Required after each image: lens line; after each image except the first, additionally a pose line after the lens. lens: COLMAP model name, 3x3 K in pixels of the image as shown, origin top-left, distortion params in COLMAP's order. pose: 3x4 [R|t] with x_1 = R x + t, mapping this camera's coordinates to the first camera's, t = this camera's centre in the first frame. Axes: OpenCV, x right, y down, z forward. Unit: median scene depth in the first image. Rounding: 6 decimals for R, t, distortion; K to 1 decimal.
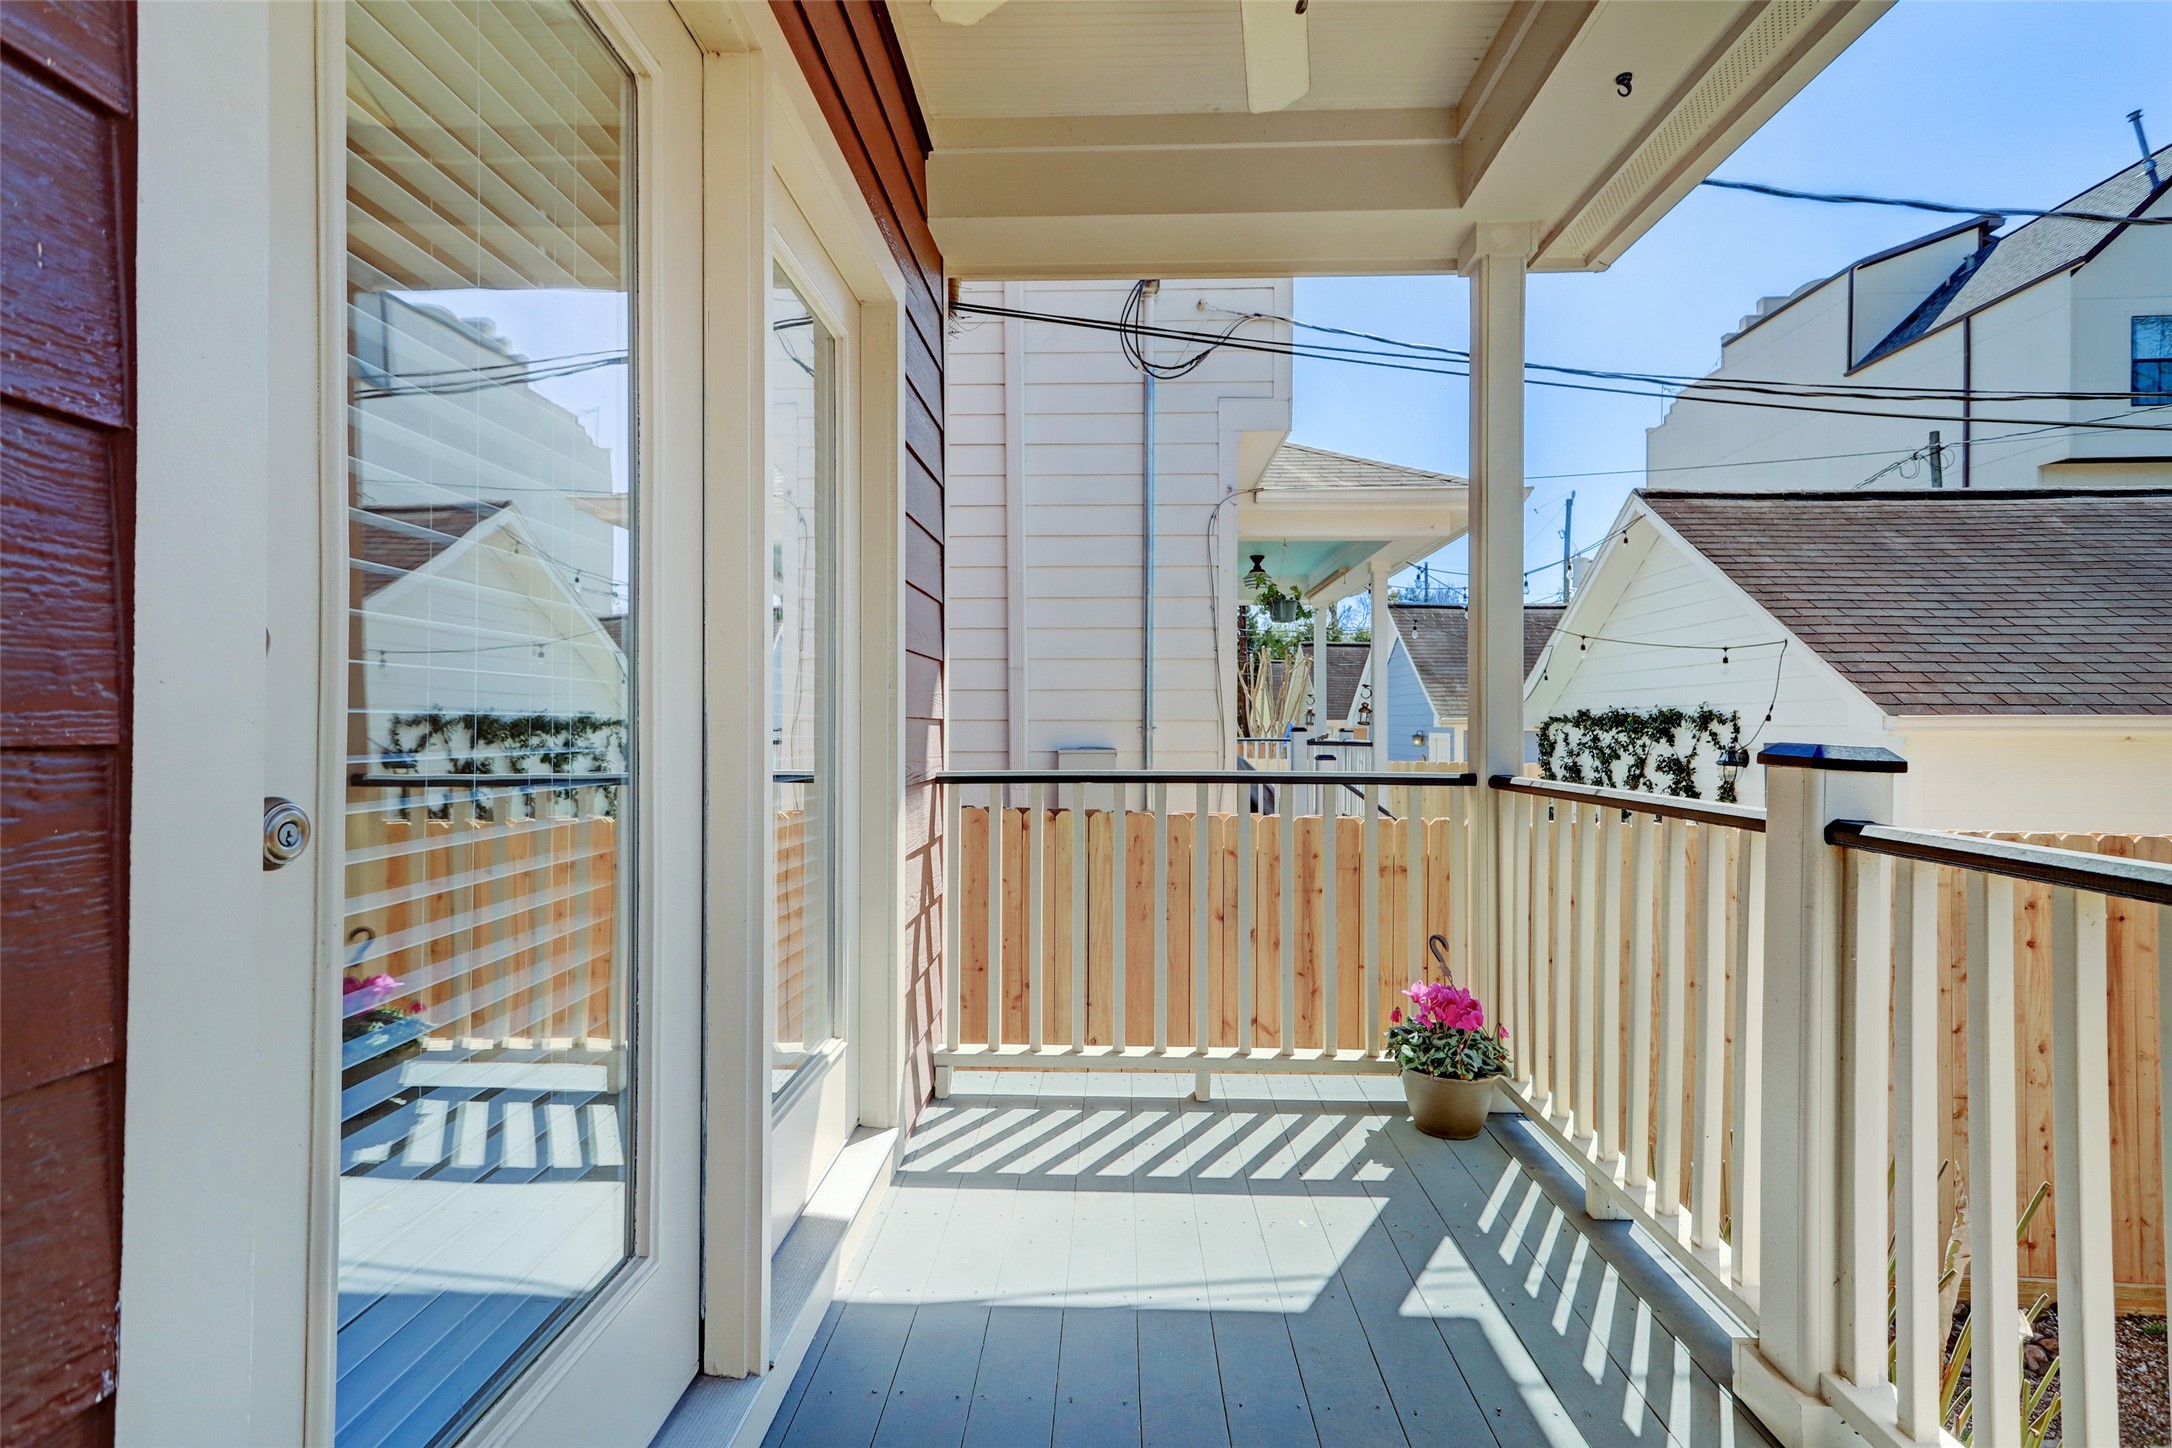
lens RADIAL K [[1037.1, 0, 1078.1], [0, 1037.1, 717.4], [0, 0, 1]] dist [0.016371, 0.000454]
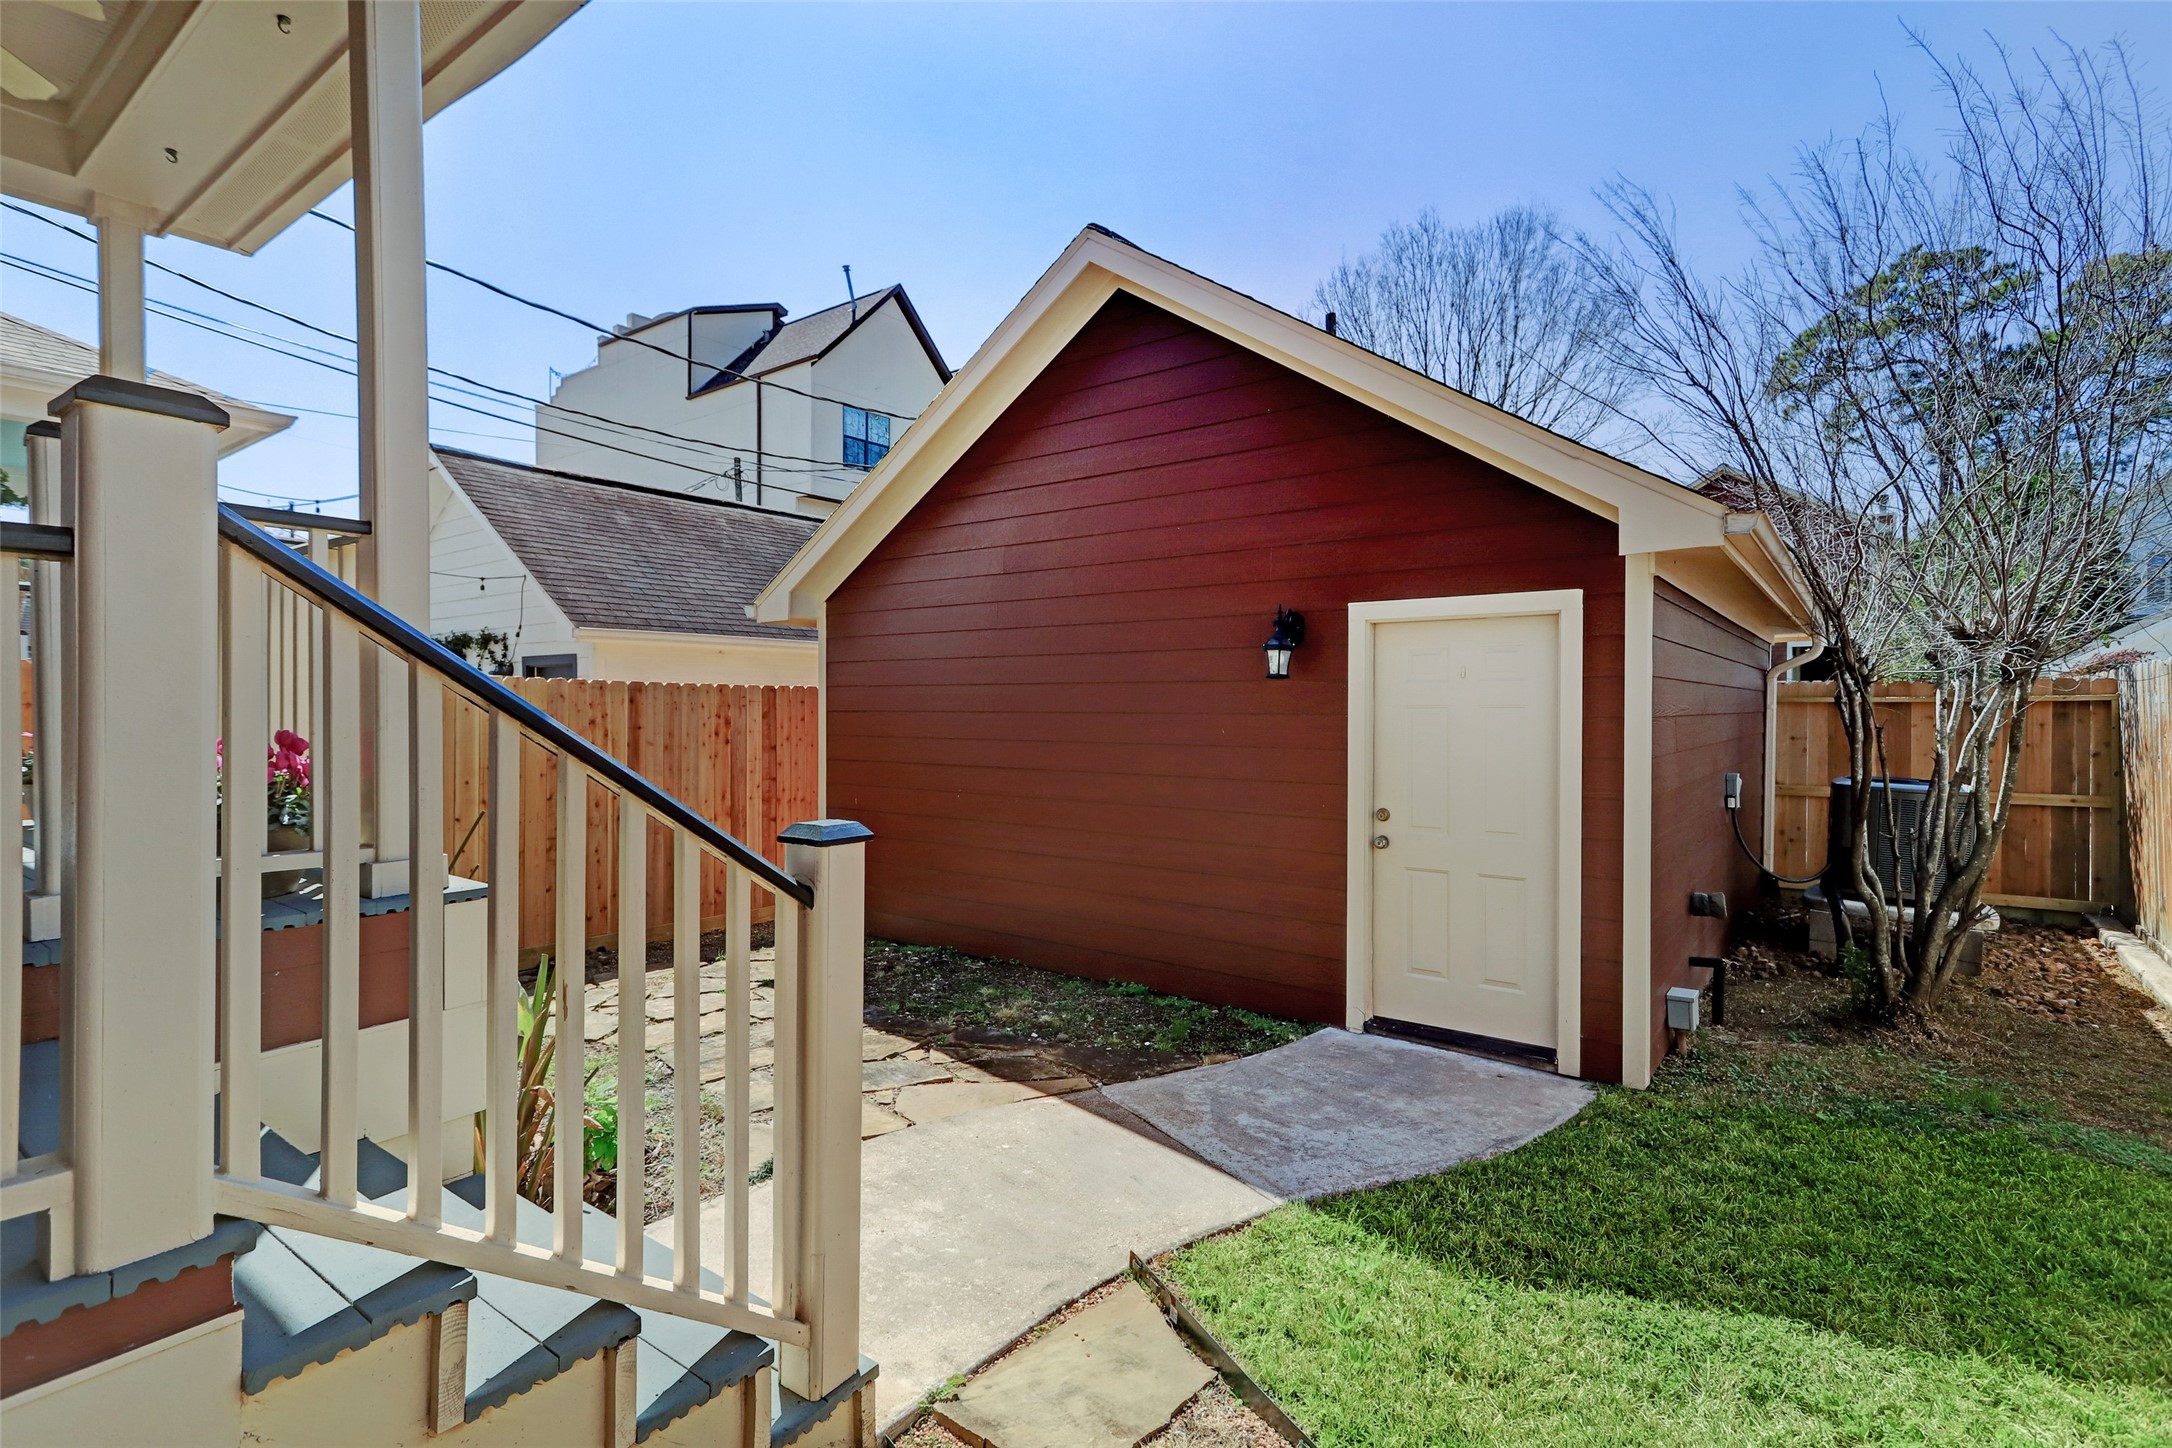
lens RADIAL K [[1037.1, 0, 1078.1], [0, 1037.1, 717.4], [0, 0, 1]] dist [0.016371, 0.000454]
pose [[0.574741, -0.012801, 0.818235, -0.003592], [-0.006760, 0.999769, 0.020389, 0.023102], [-0.818307, -0.017250, 0.574522, -0.106416]]
